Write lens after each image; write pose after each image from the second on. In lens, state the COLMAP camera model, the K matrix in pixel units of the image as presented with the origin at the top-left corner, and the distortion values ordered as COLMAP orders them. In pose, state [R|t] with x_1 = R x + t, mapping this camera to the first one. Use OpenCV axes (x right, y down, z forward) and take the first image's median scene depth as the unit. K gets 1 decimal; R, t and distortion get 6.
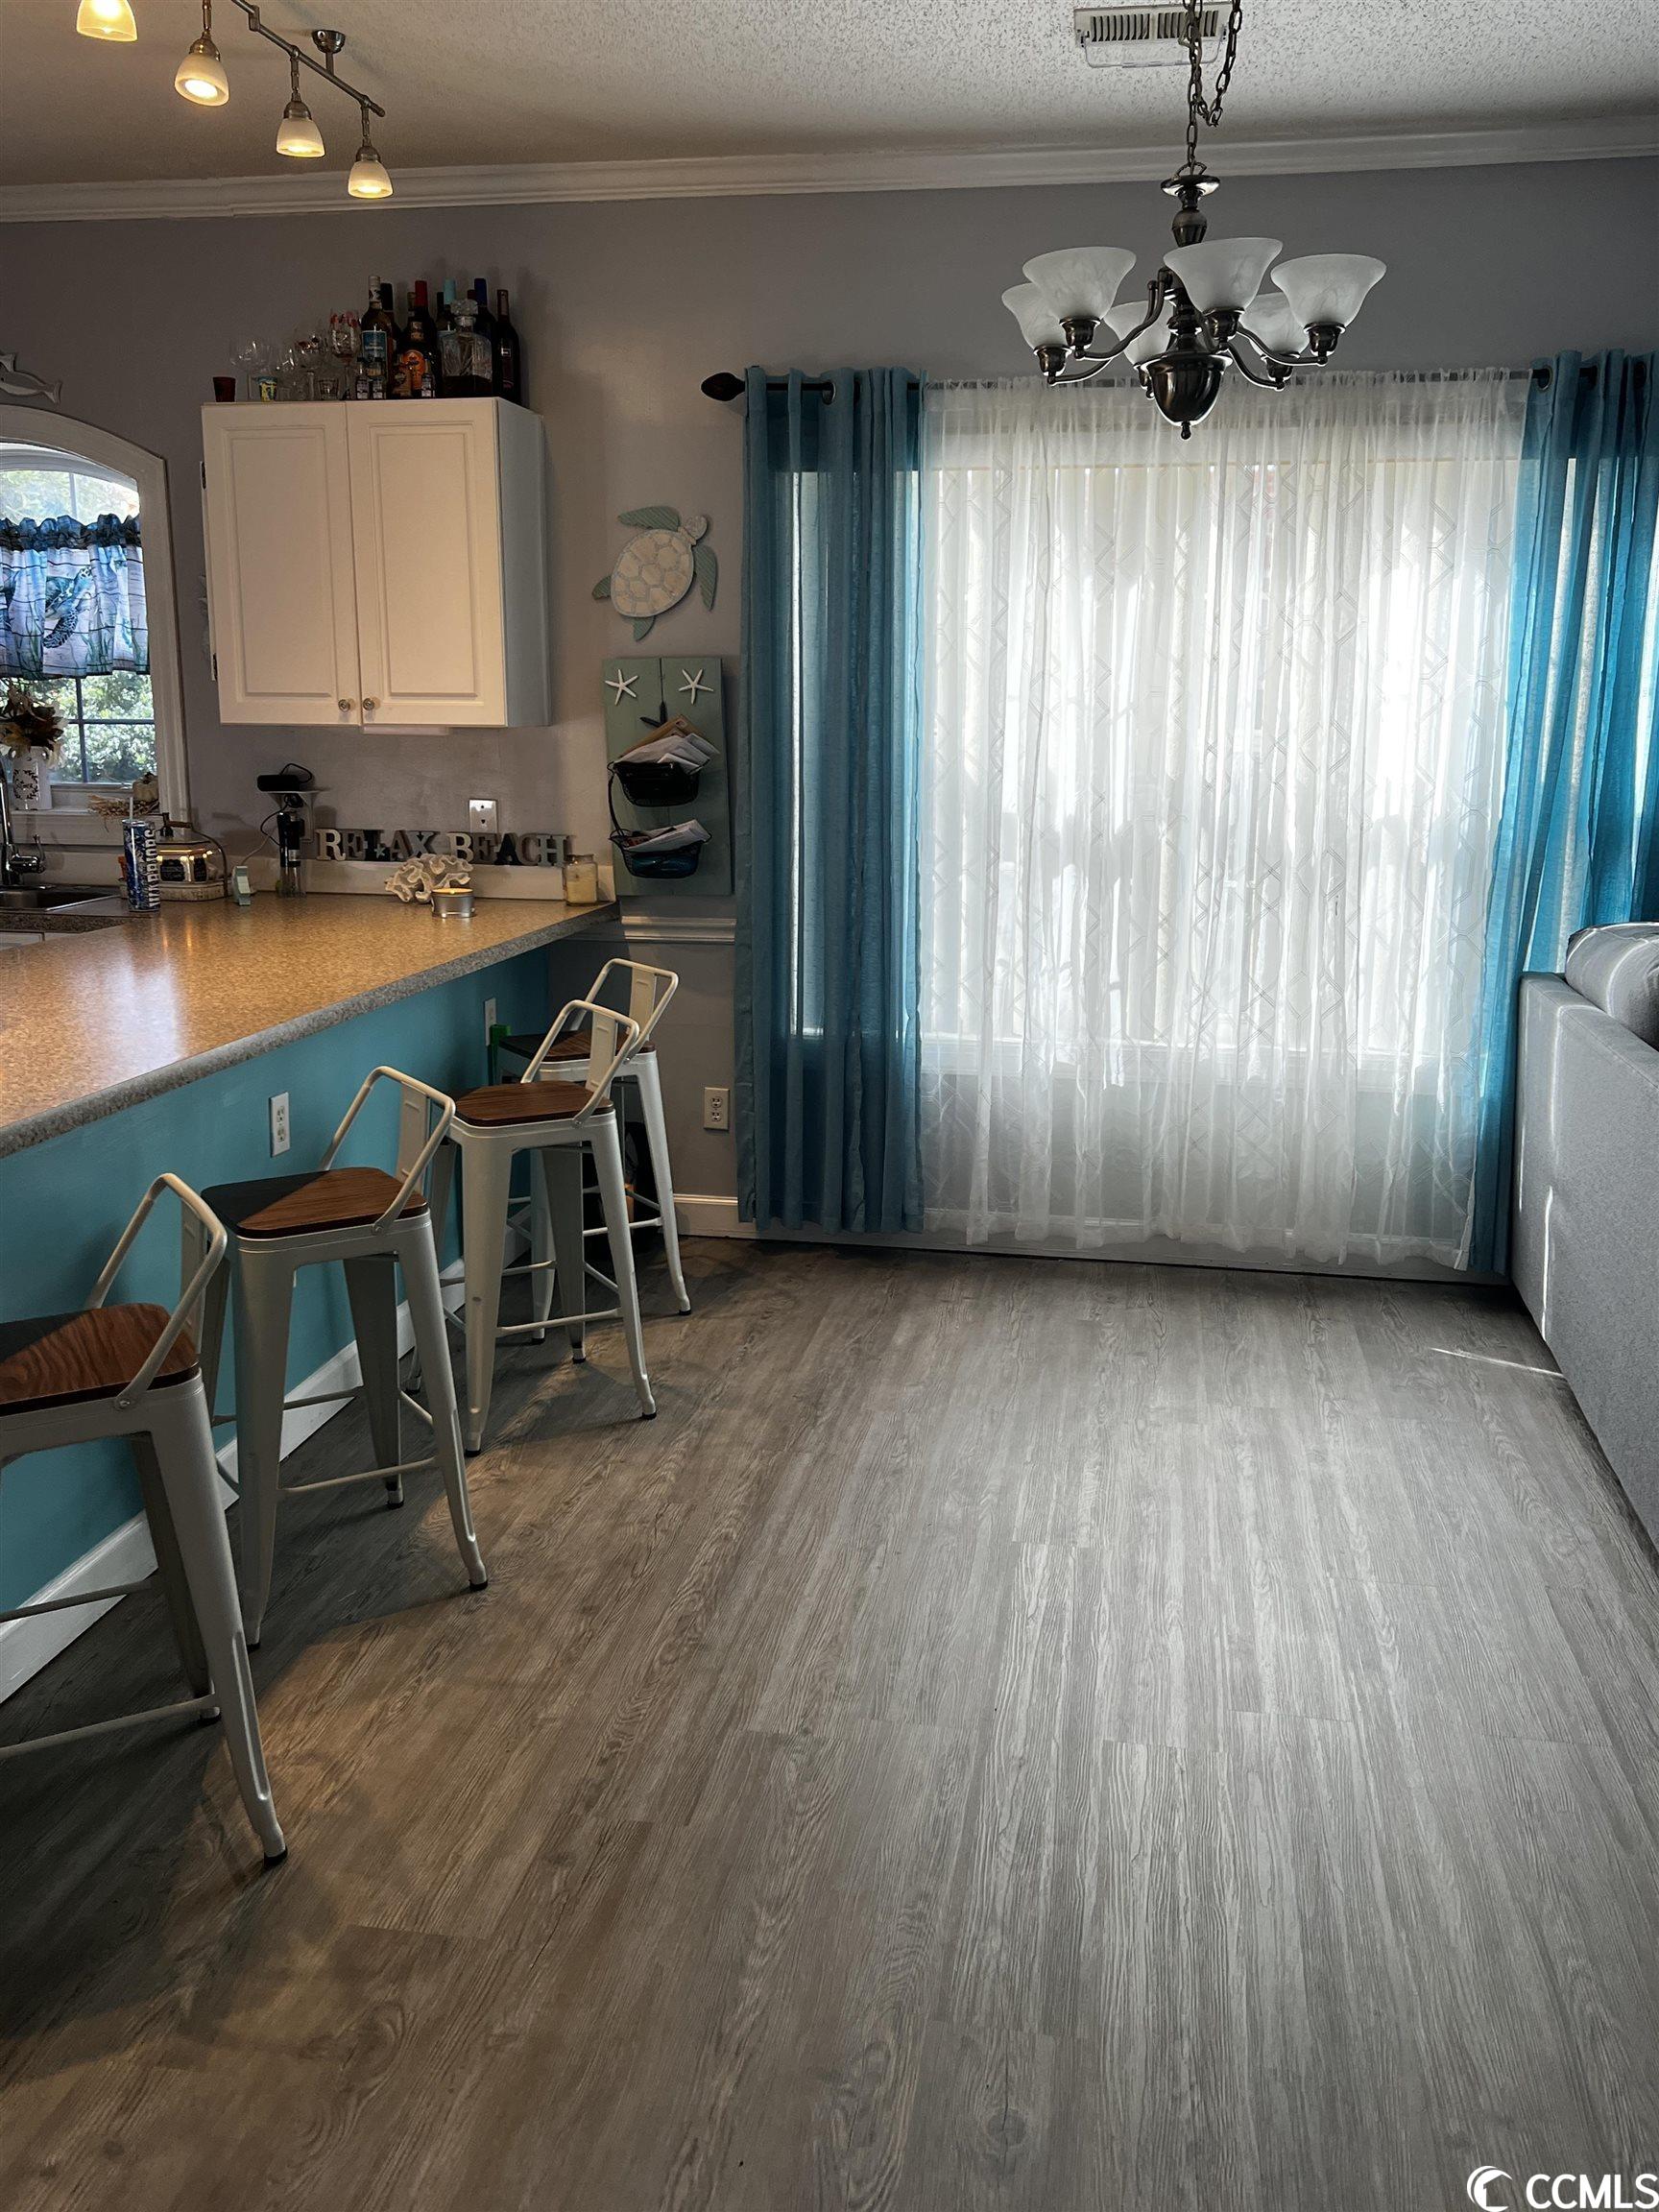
lens RADIAL K [[1861.5, 0, 824.6], [0, 1861.5, 1063.1], [0, 0, 1]] dist [0.073413, -0.121060]
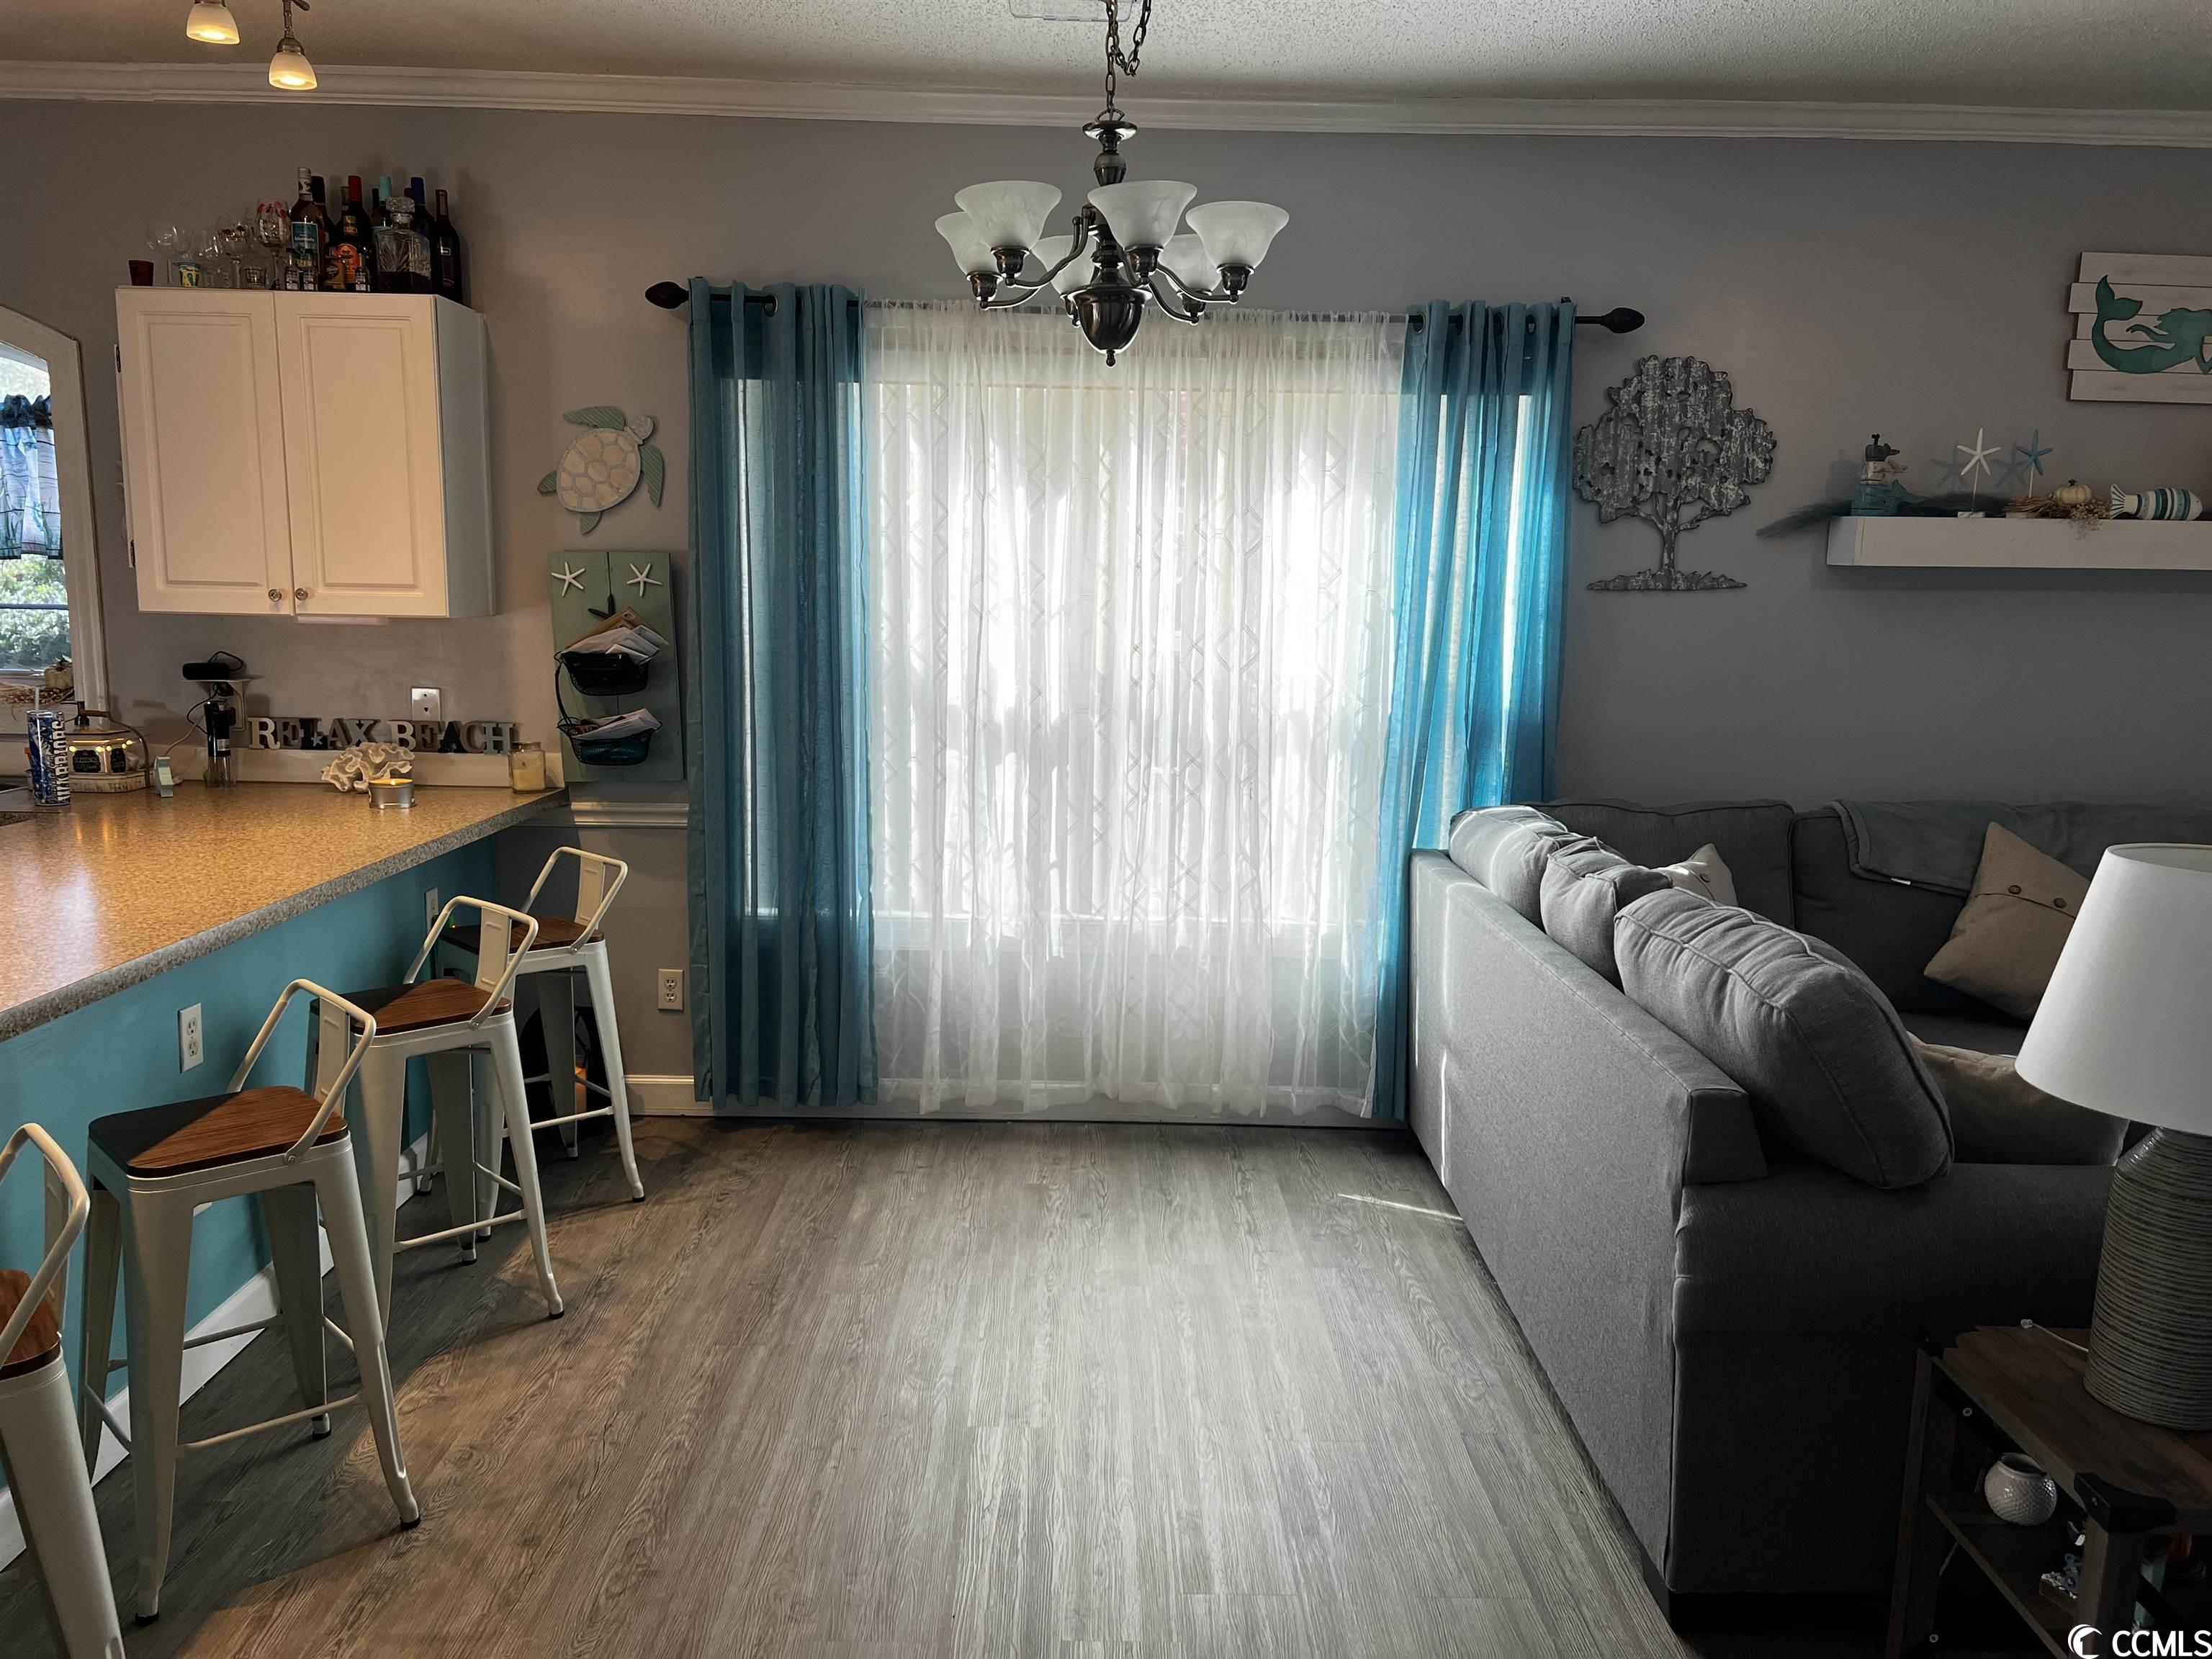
lens RADIAL K [[1663.9, 0, 1102.3], [0, 1663.9, 851.5], [0, 0, 1]] dist [0.051256, -0.063884]
pose [[0.982425, -0.014972, 0.186055, 0.005357], [0.020810, 0.999349, -0.029468, -0.021508], [-0.185492, 0.032821, 0.982097, 0.058079]]
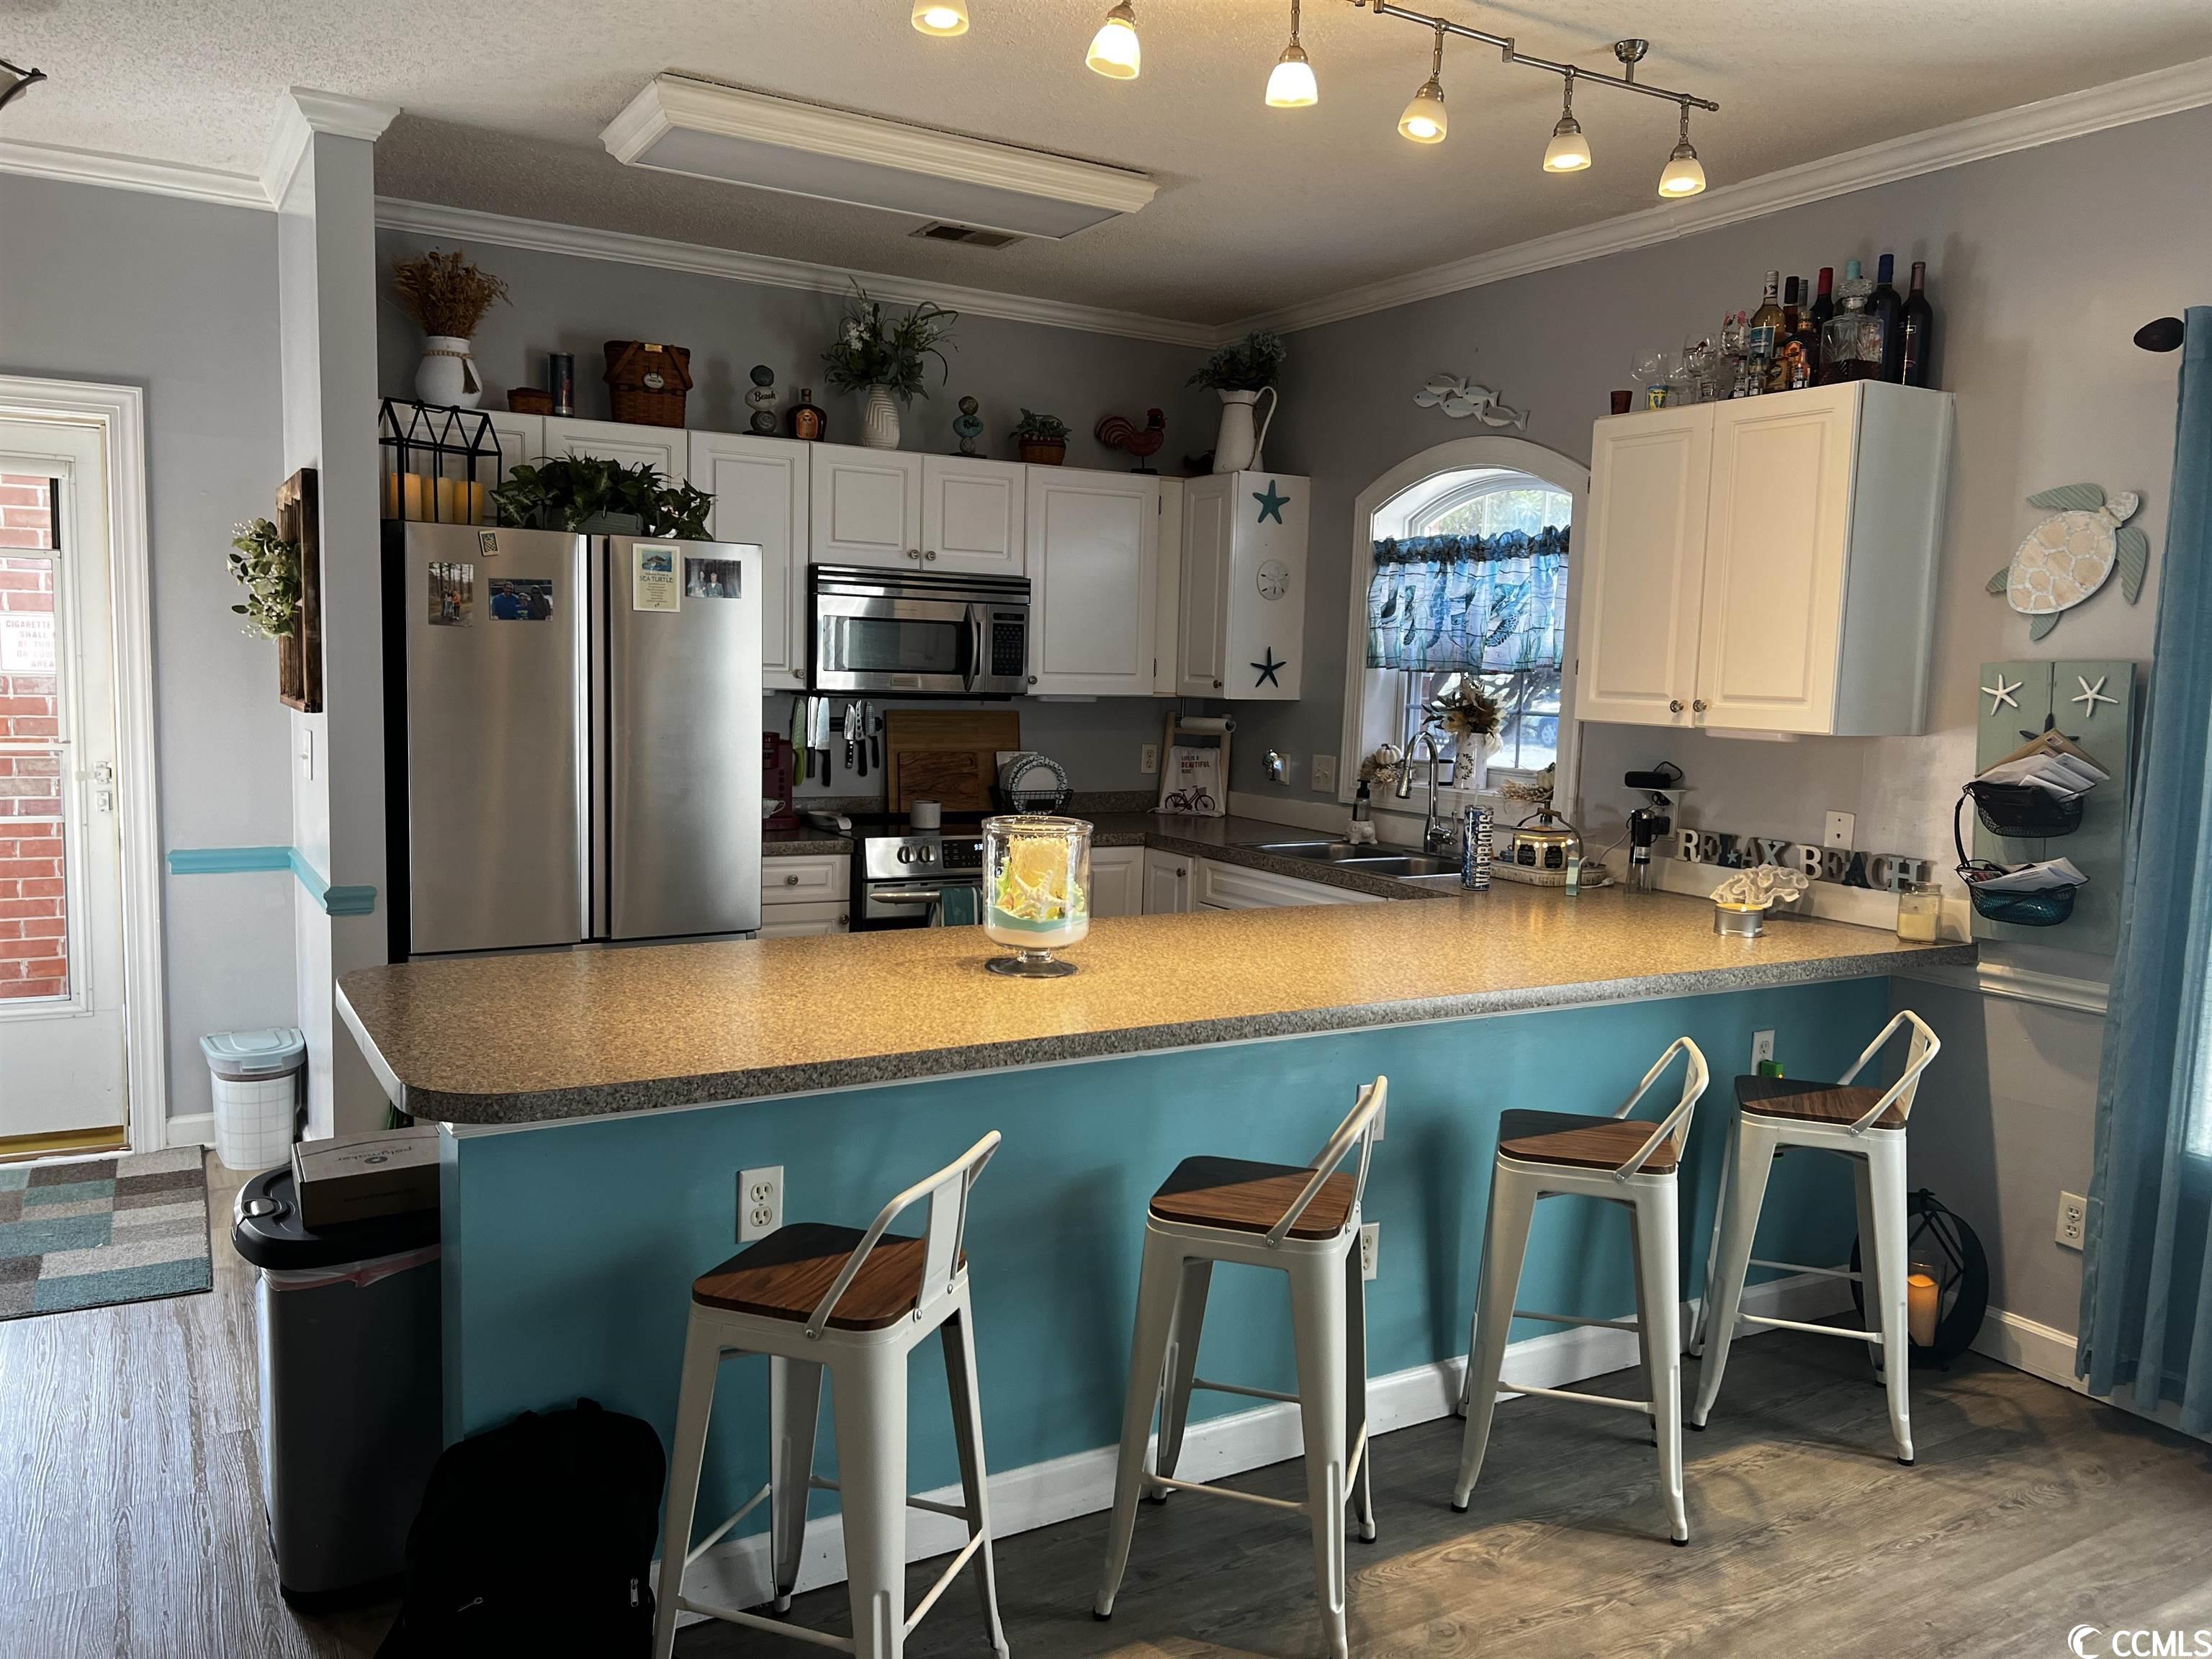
lens RADIAL K [[1663.9, 0, 1093.4], [0, 1663.9, 834.5], [0, 0, 1]] dist [0.051256, -0.063884]
pose [[0.645999, 0.095651, -0.757322, 0.220465], [-0.172895, 0.984669, -0.023115, -0.054459], [0.743500, 0.145869, 0.652633, 0.224159]]
